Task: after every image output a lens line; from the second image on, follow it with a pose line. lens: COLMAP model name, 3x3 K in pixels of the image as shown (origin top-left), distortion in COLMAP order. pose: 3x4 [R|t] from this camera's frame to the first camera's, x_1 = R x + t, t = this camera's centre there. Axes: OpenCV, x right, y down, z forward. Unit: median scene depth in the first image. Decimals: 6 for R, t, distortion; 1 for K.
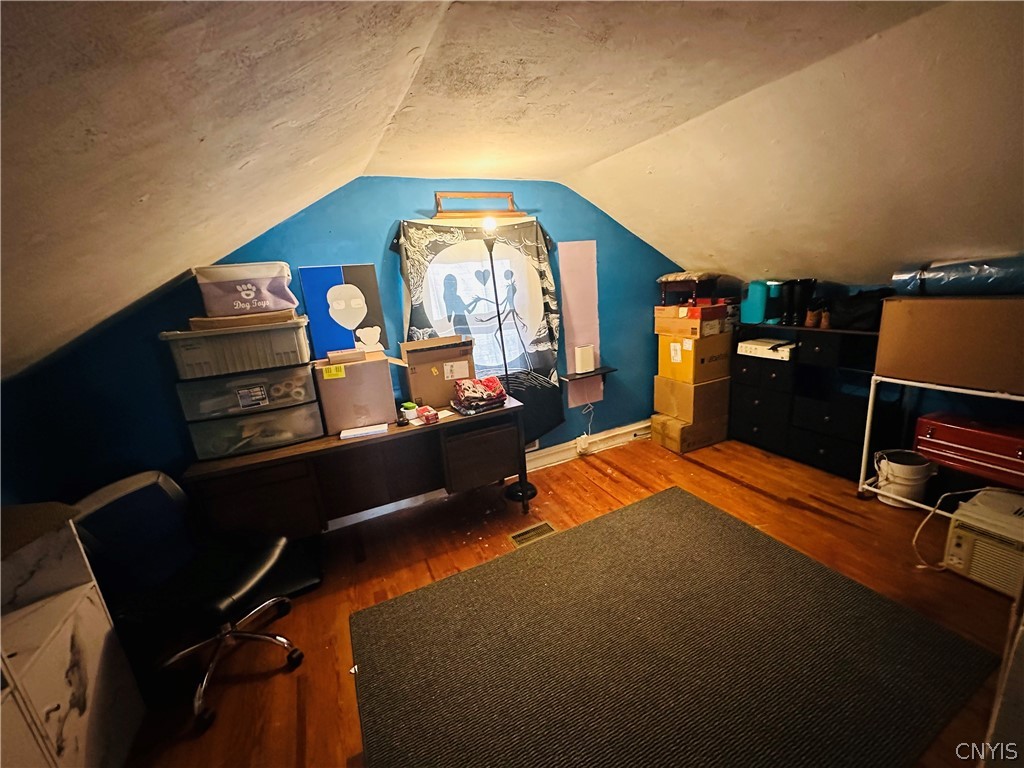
lens RADIAL K [[406.8, 0, 512.0], [0, 406.8, 384.0], [0, 0, 1]] dist [-0.000533, 0.000402]
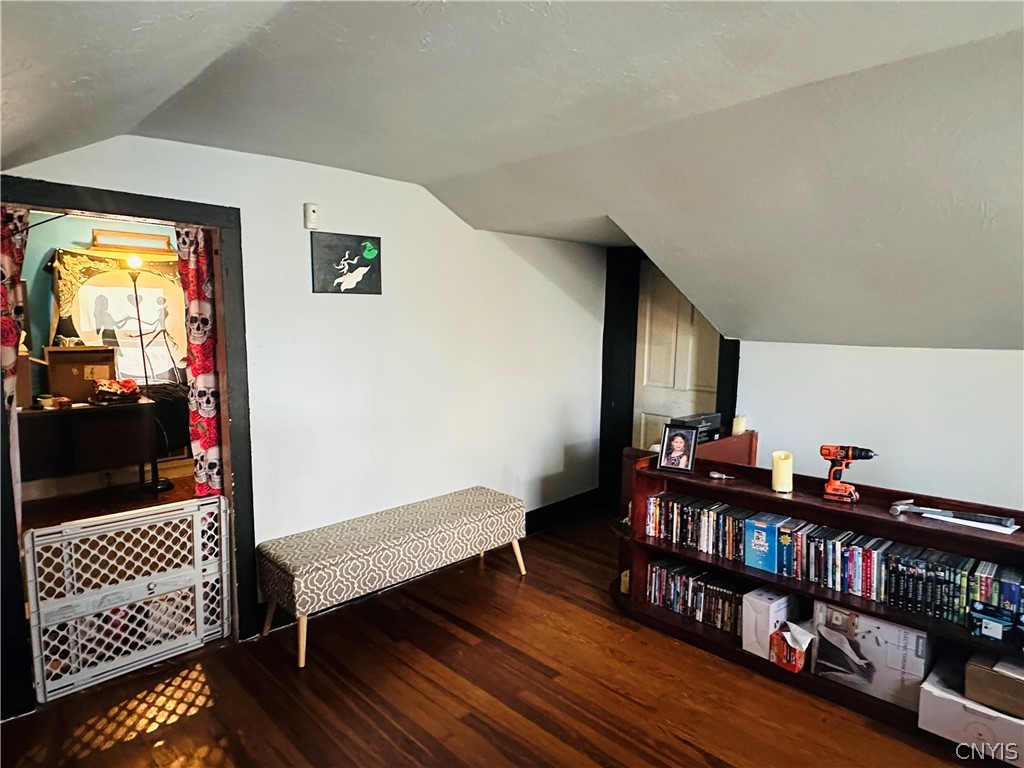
lens RADIAL K [[615.9, 0, 512.0], [0, 615.9, 384.0], [0, 0, 1]] dist [-0.000094, -0.000140]
pose [[0.938814, 0.059925, 0.339170, 0.399726], [-0.009160, 0.988744, -0.149340, 0.260330], [-0.344301, 0.137096, 0.928796, -1.112855]]
